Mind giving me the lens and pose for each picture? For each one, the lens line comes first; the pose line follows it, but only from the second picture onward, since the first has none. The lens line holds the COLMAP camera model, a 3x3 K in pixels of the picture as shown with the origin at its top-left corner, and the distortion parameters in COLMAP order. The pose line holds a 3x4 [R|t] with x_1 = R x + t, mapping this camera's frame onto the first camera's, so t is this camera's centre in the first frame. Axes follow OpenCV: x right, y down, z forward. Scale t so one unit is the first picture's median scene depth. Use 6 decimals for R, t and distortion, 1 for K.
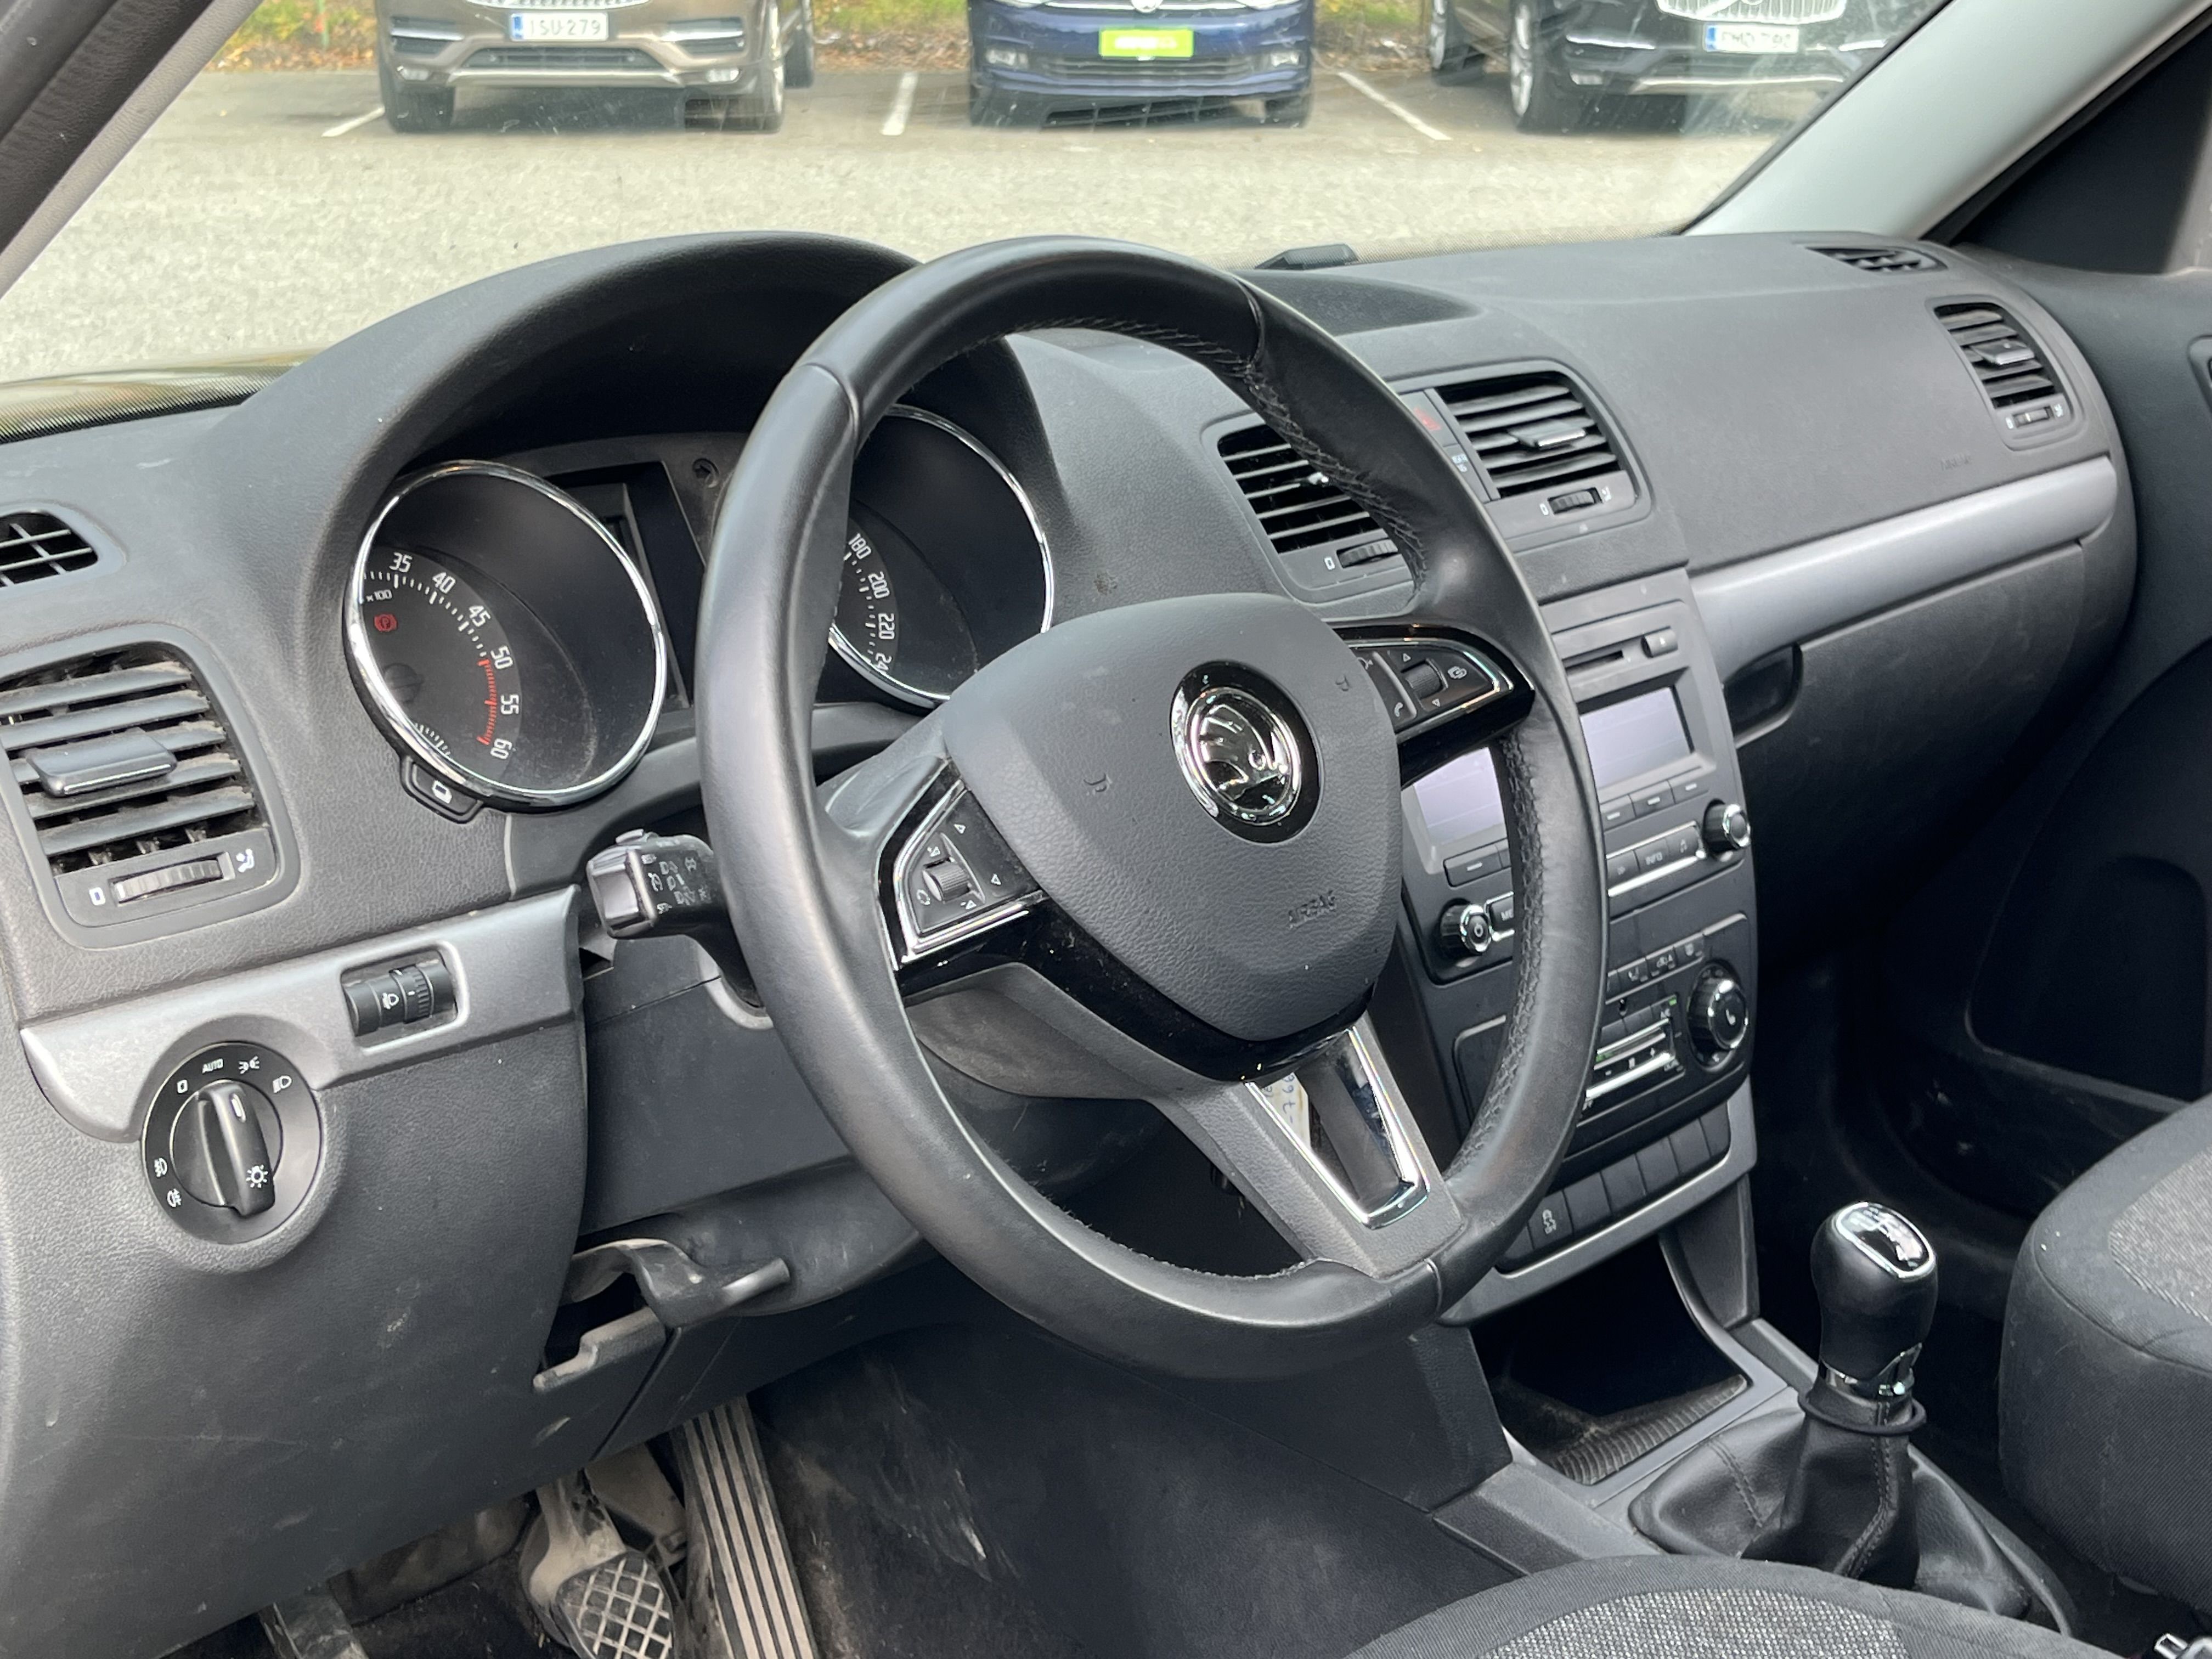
lens RADIAL K [[2858.8, 0, 1106.0], [0, 2858.8, 829.5], [0, 0, 1]] dist [0.164543, -0.661474]
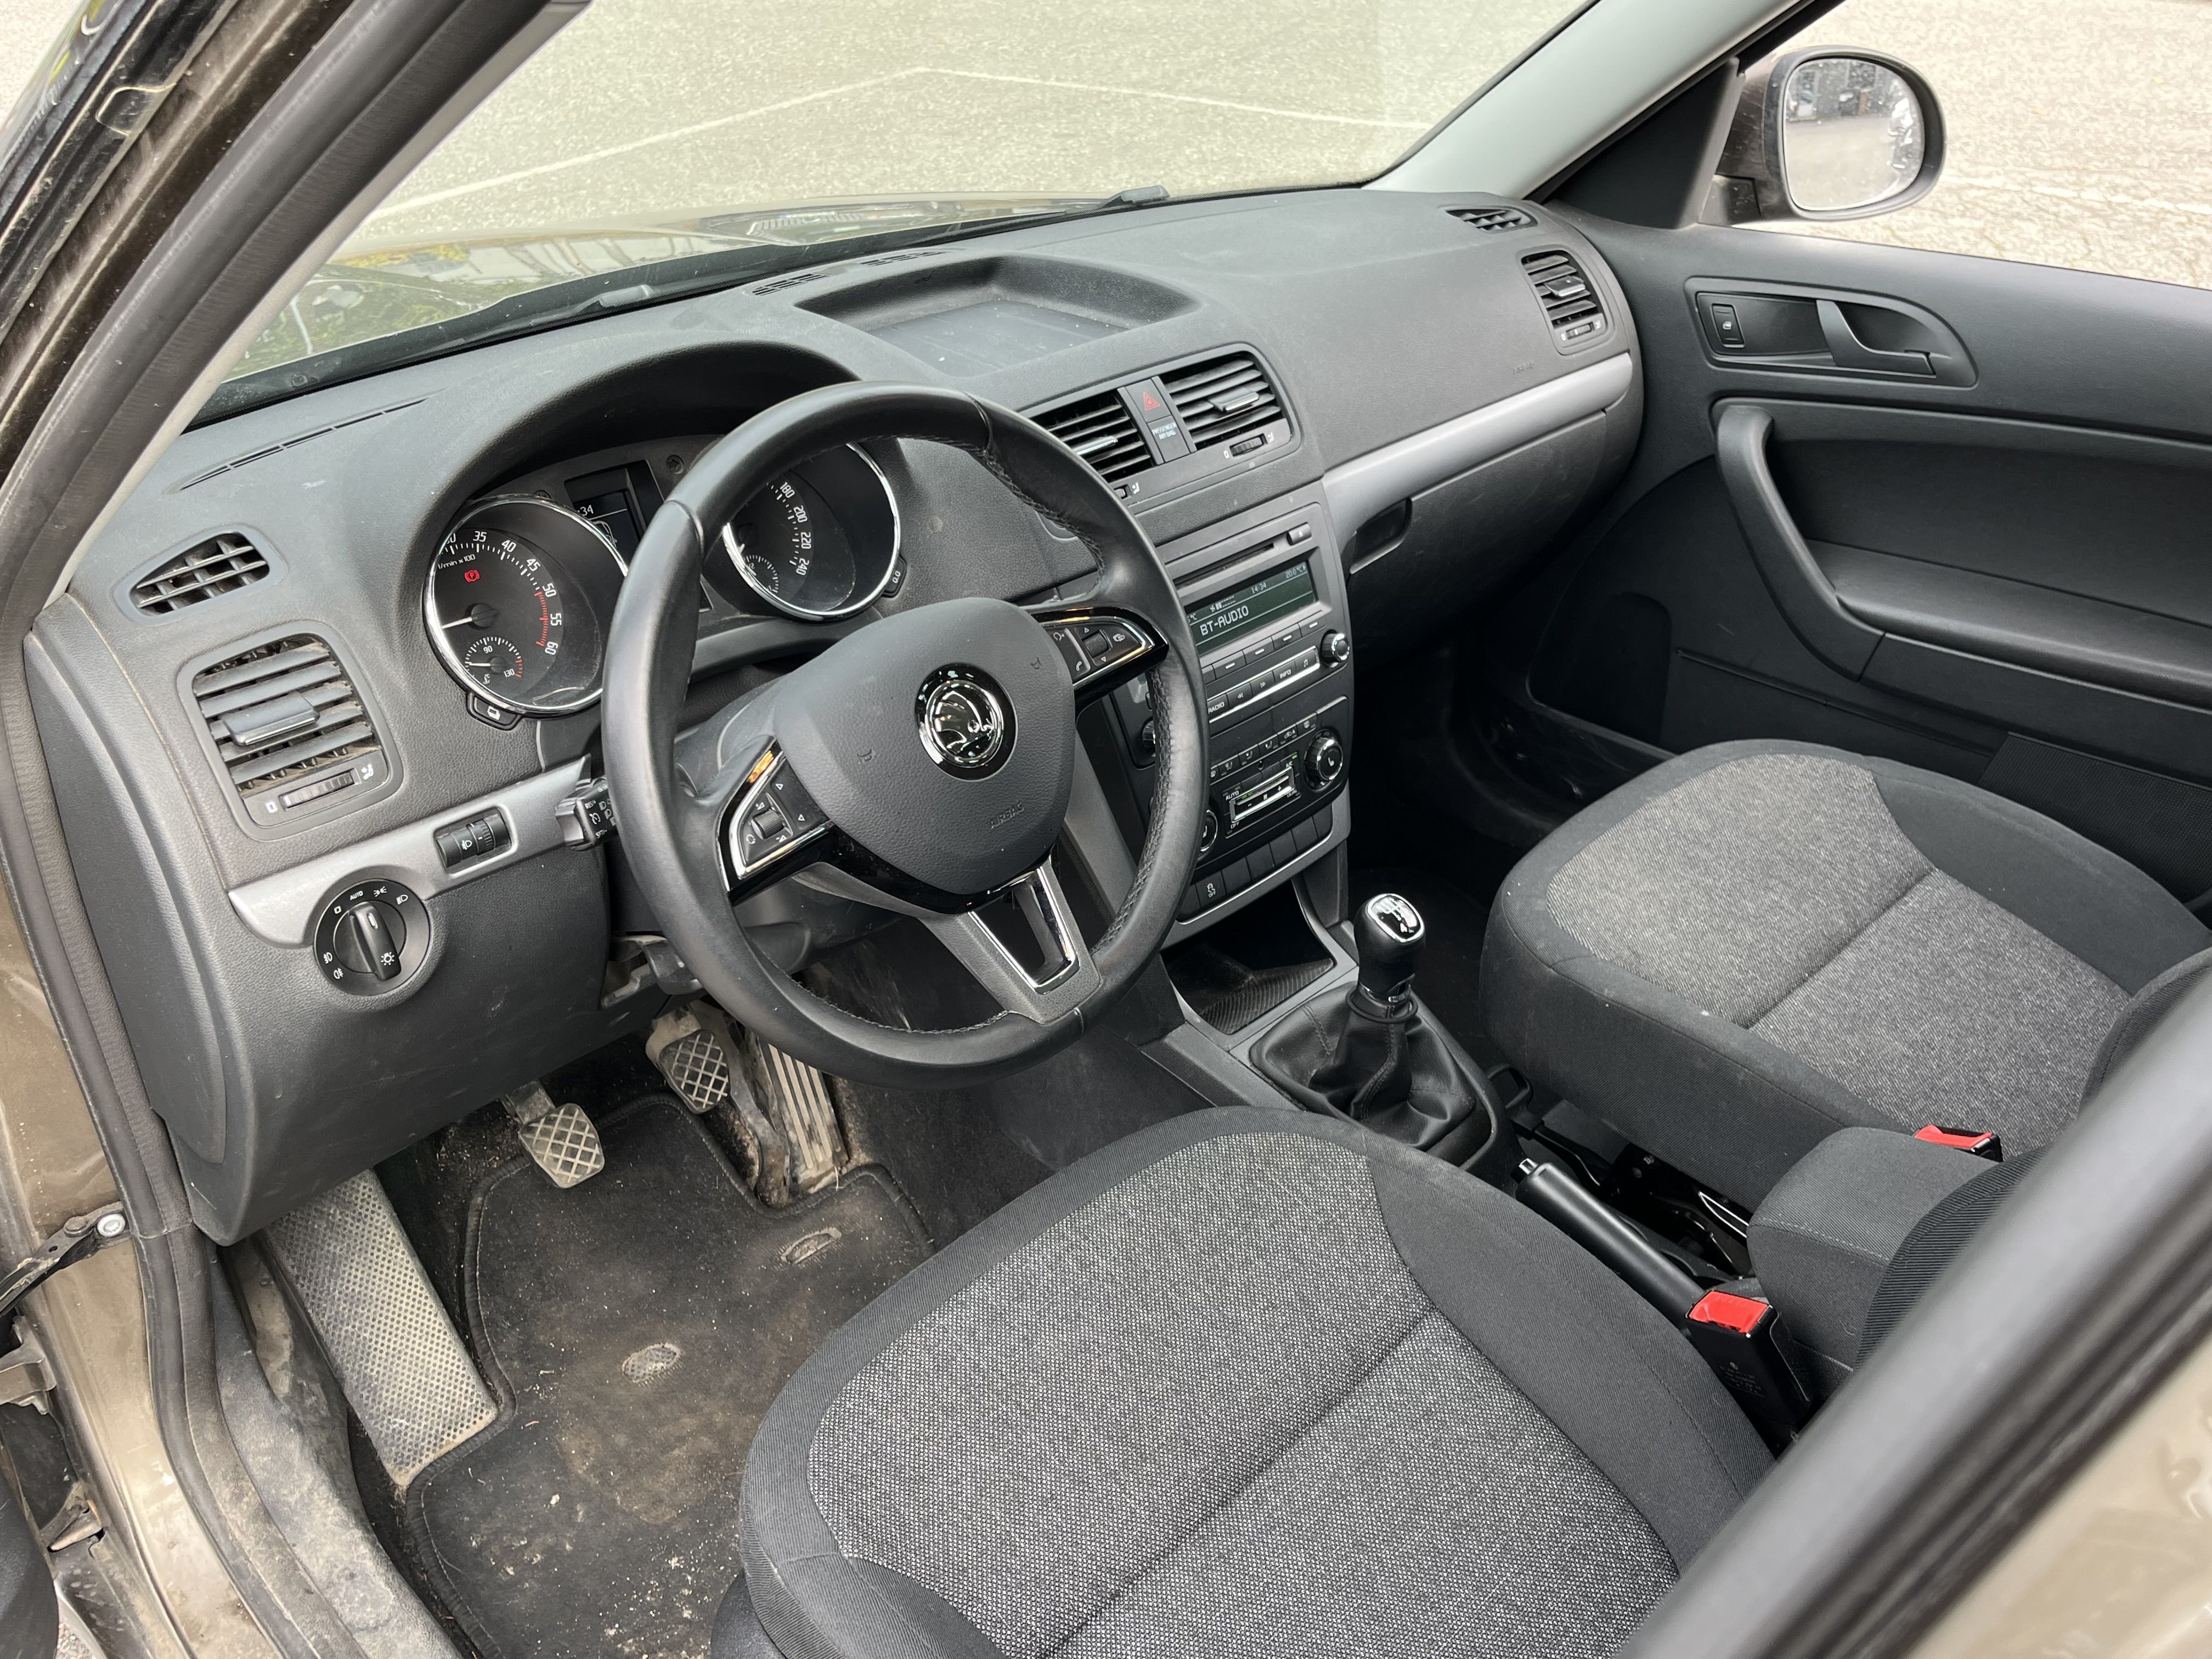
lens RADIAL K [[1719.5, 0, 1106.0], [0, 1719.5, 829.5], [0, 0, 1]] dist [0.070761, -0.152431]
pose [[0.999895, 0.013993, -0.003787, 0.096663], [-0.012621, 0.968808, 0.247491, -0.153300], [0.007132, -0.247417, 0.968883, 0.018857]]
